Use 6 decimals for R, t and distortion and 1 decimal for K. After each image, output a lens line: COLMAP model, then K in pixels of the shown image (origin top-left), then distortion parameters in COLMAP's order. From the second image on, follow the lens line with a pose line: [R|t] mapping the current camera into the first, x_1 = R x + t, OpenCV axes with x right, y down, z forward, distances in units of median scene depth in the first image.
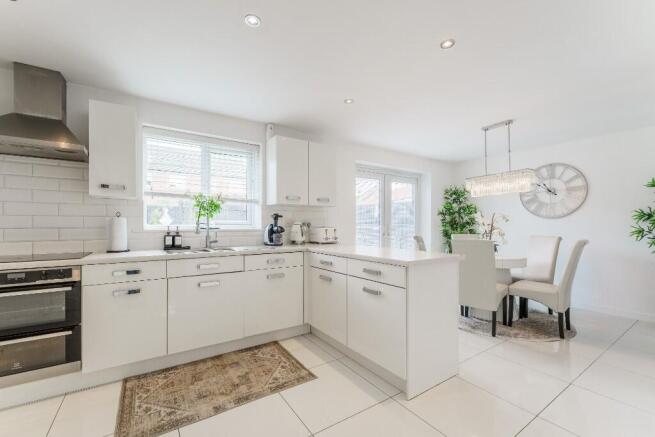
lens RADIAL K [[268.5, 0, 325.5], [0, 268.5, 228.6], [0, 0, 1]] dist [-0.001561, -0.000152]
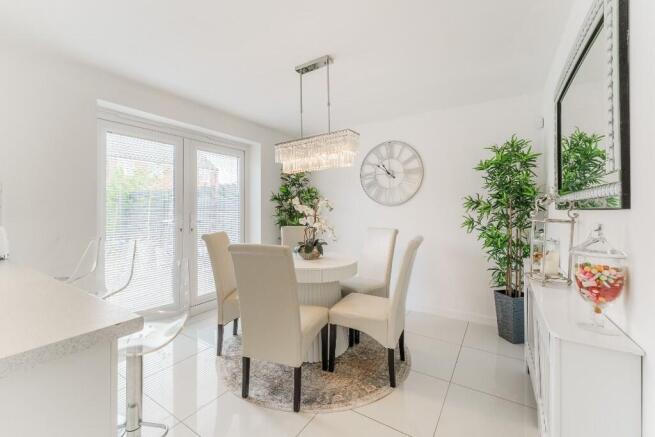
lens RADIAL K [[271.5, 0, 318.5], [0, 271.5, 217.6], [0, 0, 1]] dist [-0.001829, -0.000249]
pose [[0.921740, -0.015638, 0.387492, 0.418957], [0.010408, 0.999824, 0.015592, -0.022897], [-0.387668, -0.010338, 0.921741, 0.414992]]
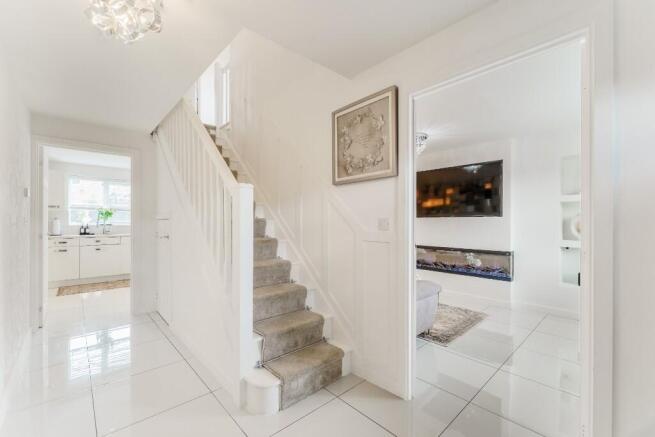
lens RADIAL K [[275.1, 0, 327.5], [0, 275.1, 218.5], [0, 0, 1]] dist [-0.000397, -0.000028]
pose [[0.987308, 0.001560, 0.158808, 0.847665], [0.000797, 0.999890, -0.014778, -0.013153], [-0.158813, 0.014717, 0.987199, -1.251751]]
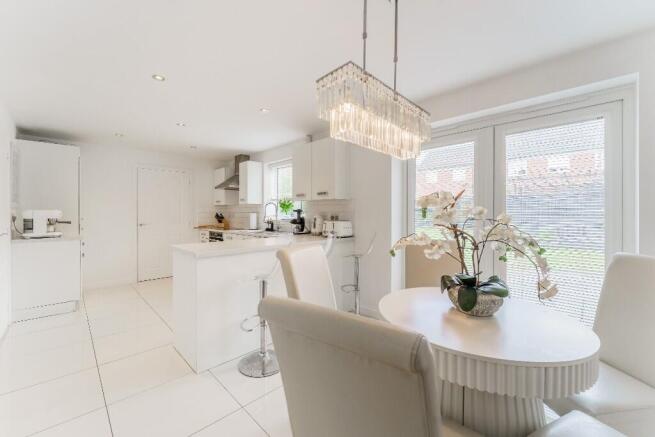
lens RADIAL K [[268.2, 0, 327.5], [0, 268.2, 218.5], [0, 0, 1]] dist [0.000857, -0.000013]
pose [[0.200823, 0.014175, -0.979525, 1.109759], [-0.013565, 0.999840, 0.011688, -0.026224], [0.979534, 0.010940, 0.200983, 0.902639]]
